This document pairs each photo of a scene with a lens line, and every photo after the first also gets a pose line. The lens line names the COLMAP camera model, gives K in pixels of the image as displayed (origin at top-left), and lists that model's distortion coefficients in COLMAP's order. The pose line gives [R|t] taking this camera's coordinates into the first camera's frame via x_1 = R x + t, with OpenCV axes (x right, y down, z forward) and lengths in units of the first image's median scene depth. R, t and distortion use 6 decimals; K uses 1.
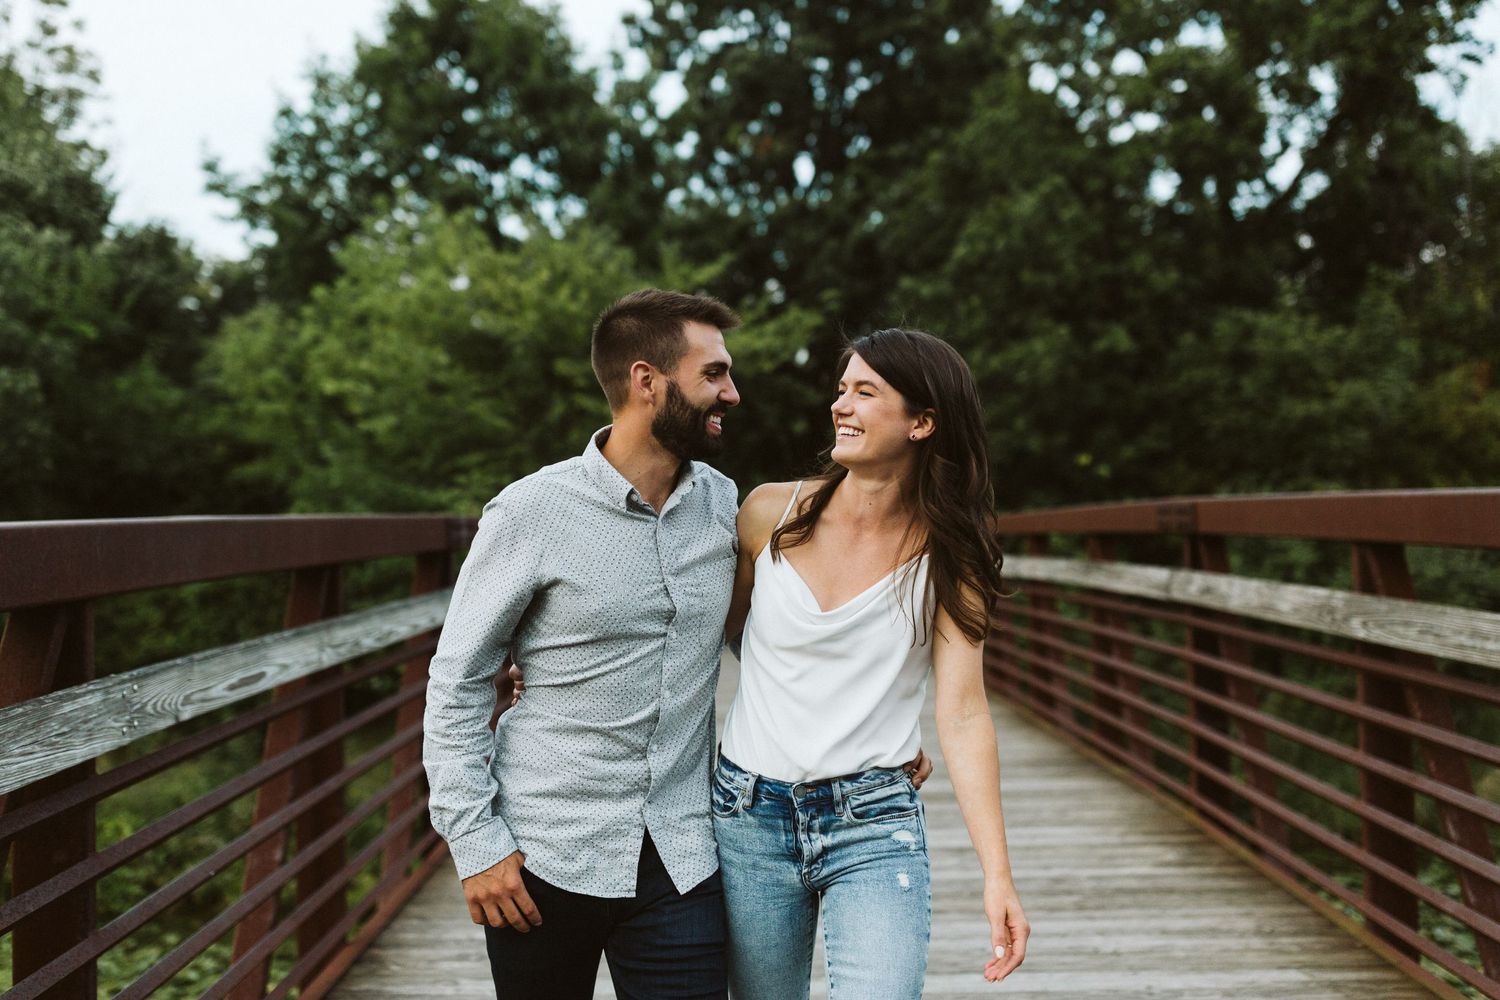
lens RADIAL K [[1433.4, 0, 706.4], [0, 1433.4, 438.2], [0, 0, 1]] dist [-0.003610, 0.018206]
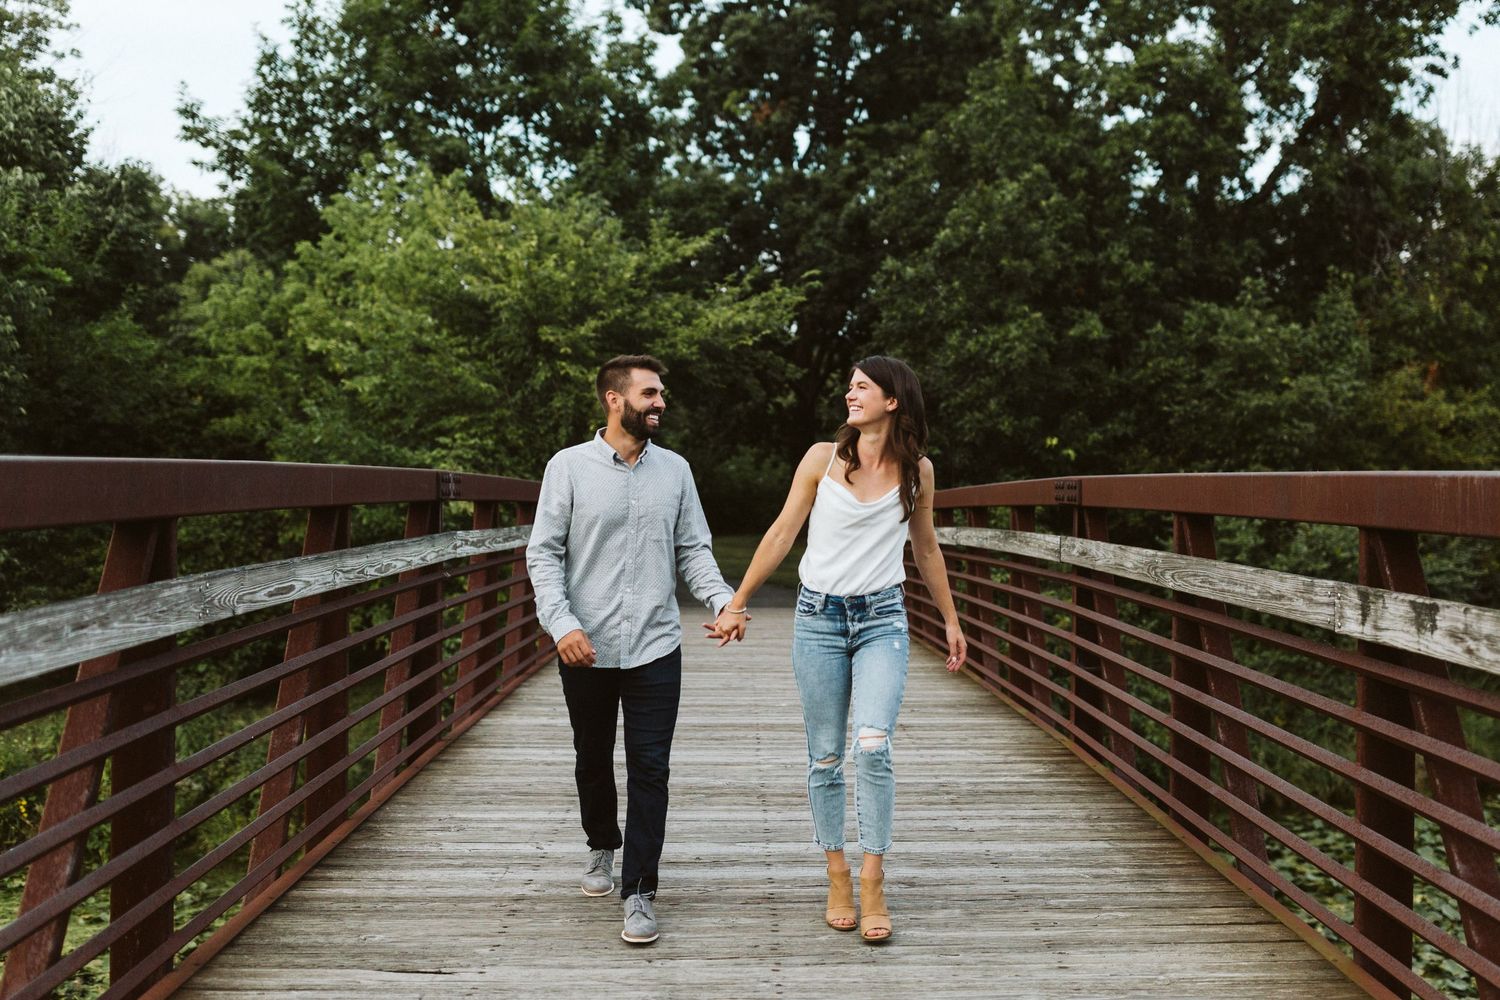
lens RADIAL K [[1483.8, 0, 821.2], [0, 1483.8, 474.0], [0, 0, 1]] dist [0.011539, -0.004997]
pose [[0.996056, 0.032228, 0.082664, 0.007182], [-0.035823, 0.998459, 0.042377, -0.001169], [-0.081171, -0.045171, 0.995676, -0.056019]]
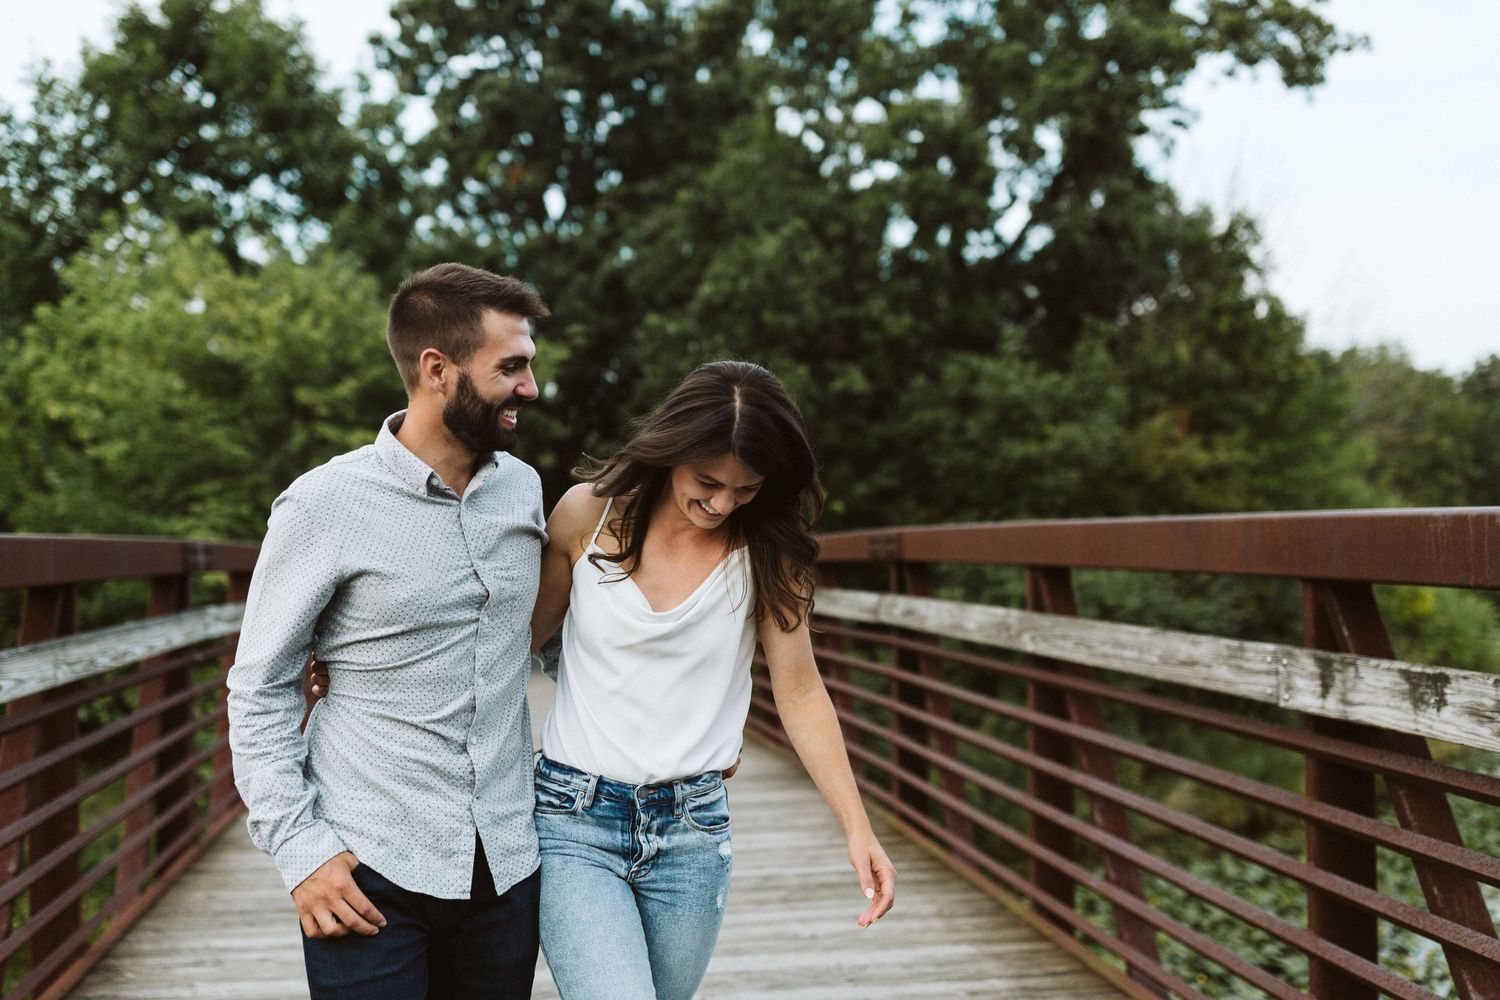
lens RADIAL K [[1441.0, 0, 669.7], [0, 1441.0, 518.4], [0, 0, 1]] dist [0.002580, -0.000675]
pose [[0.988952, 0.008957, 0.147966, 0.001882], [-0.013612, 0.999443, 0.030481, 0.000970], [-0.147611, -0.032158, 0.988523, -0.014100]]
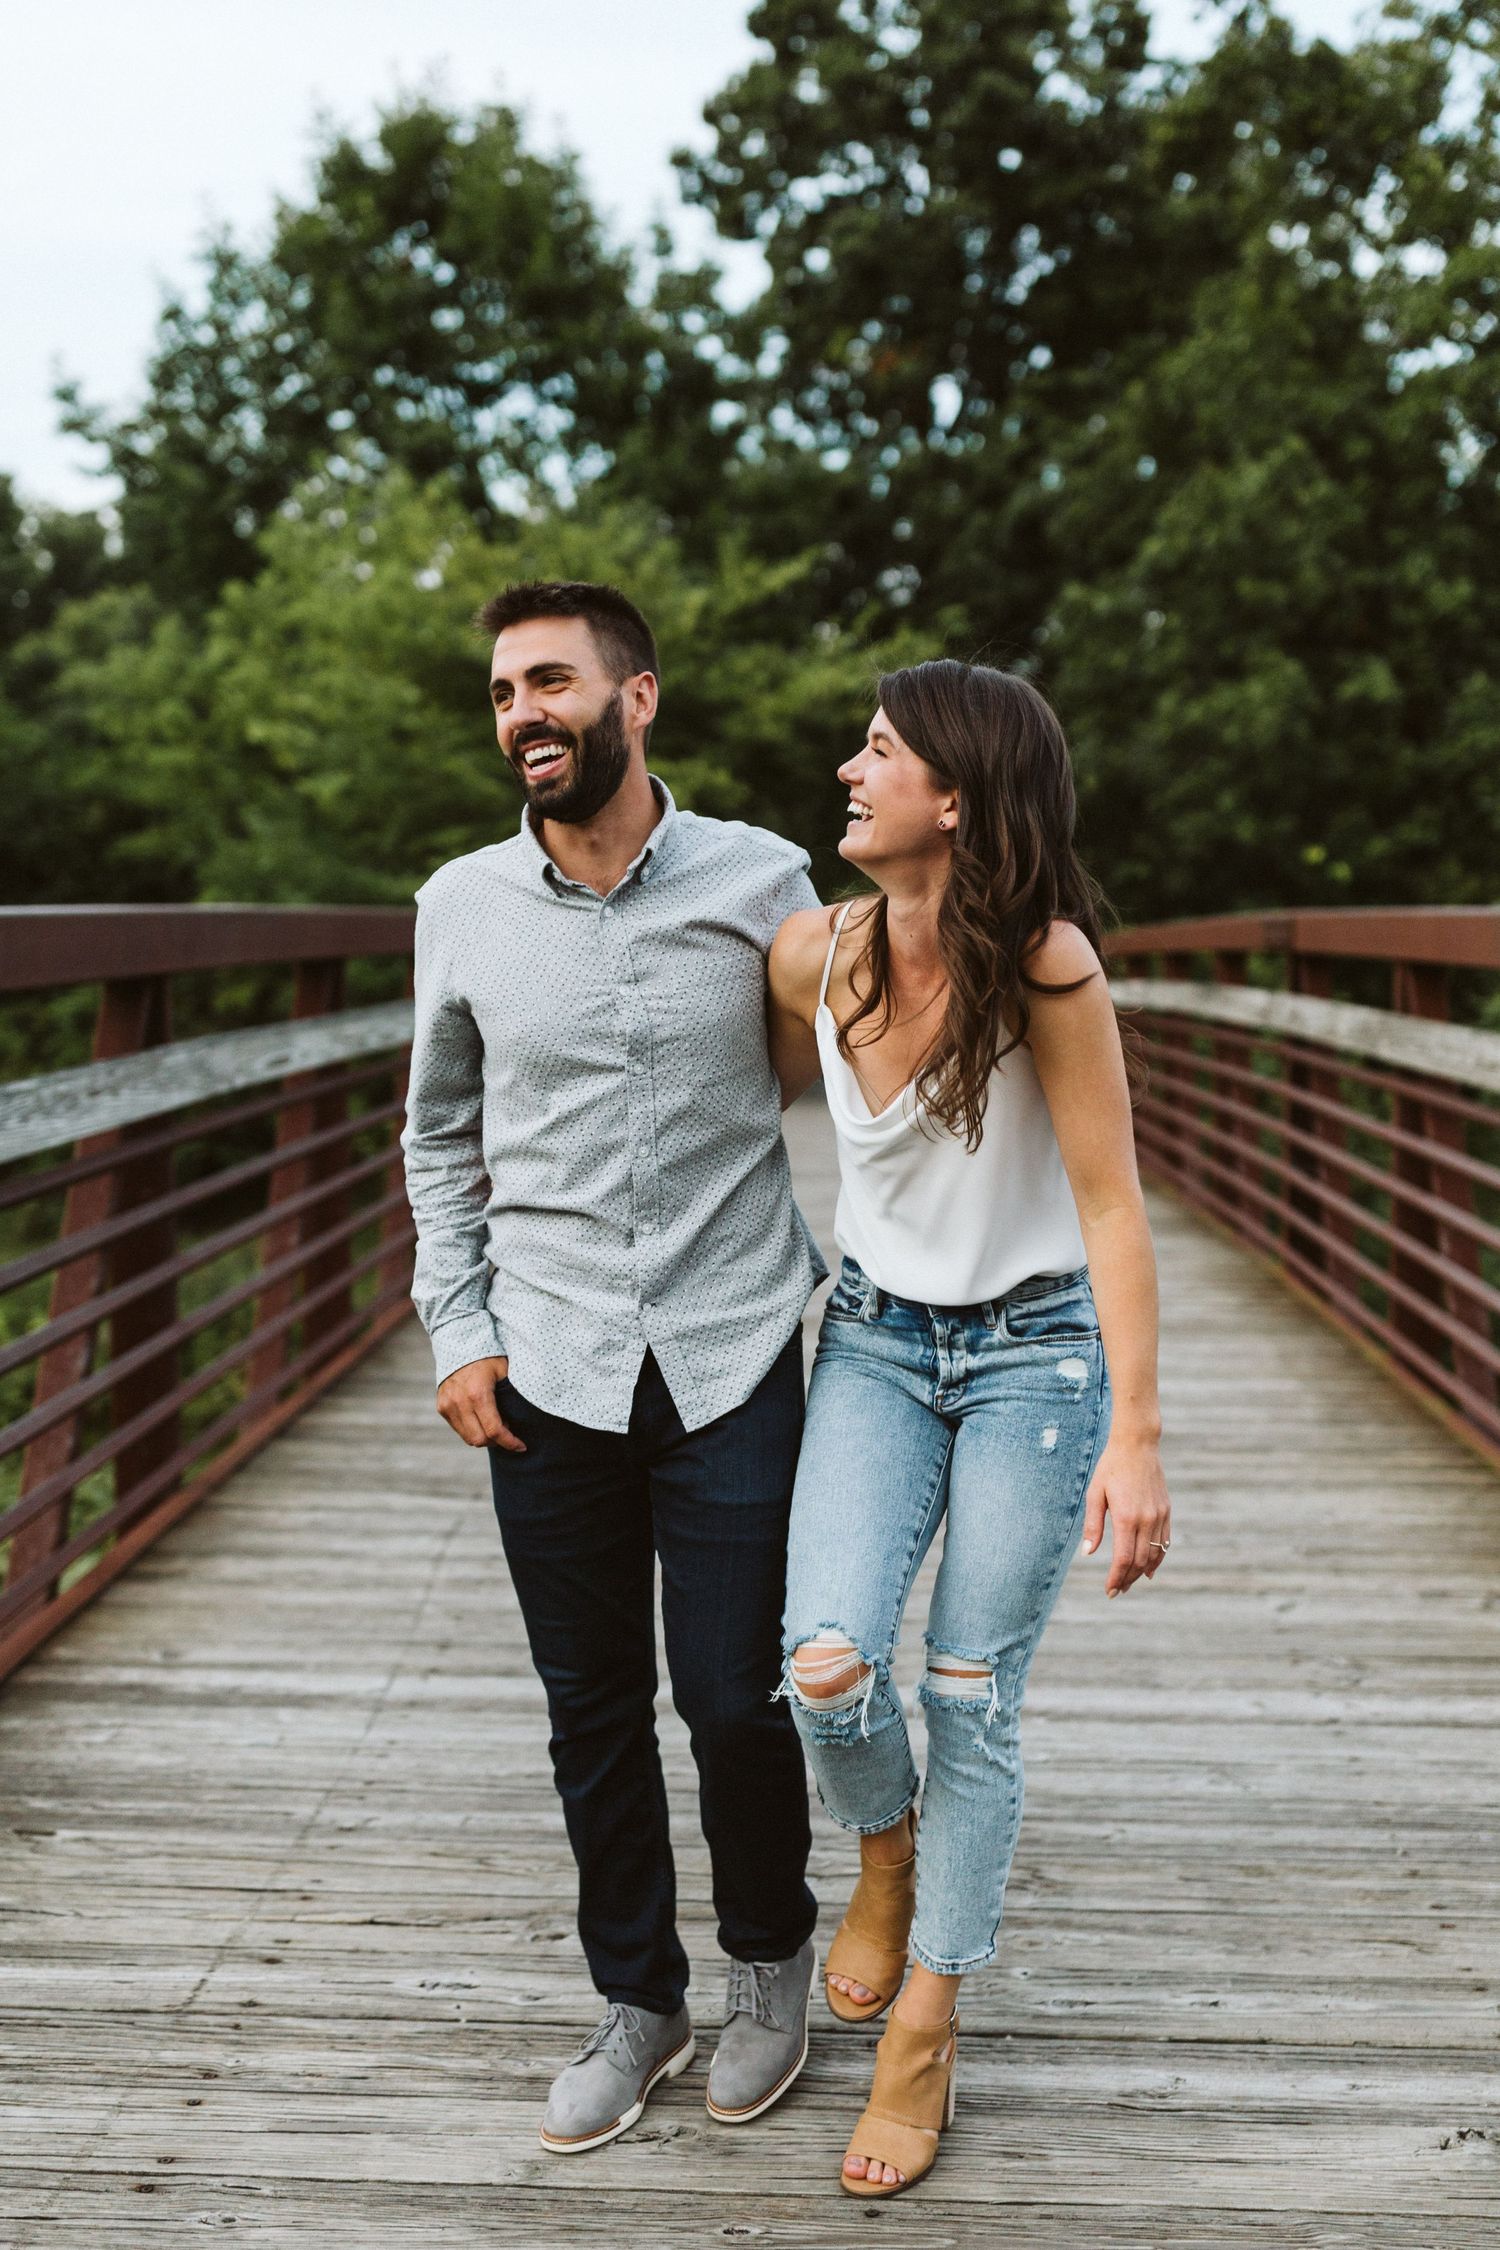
lens RADIAL K [[2225.7, 0, 750.0], [0, 2225.7, 1125.0], [0, 0, 1]] dist [0.011539, -0.004997]
pose [[0.999506, 0.025619, -0.018229, 0.009706], [-0.022740, 0.989370, 0.143629, -0.004712], [0.021715, -0.143144, 0.989464, -0.102193]]
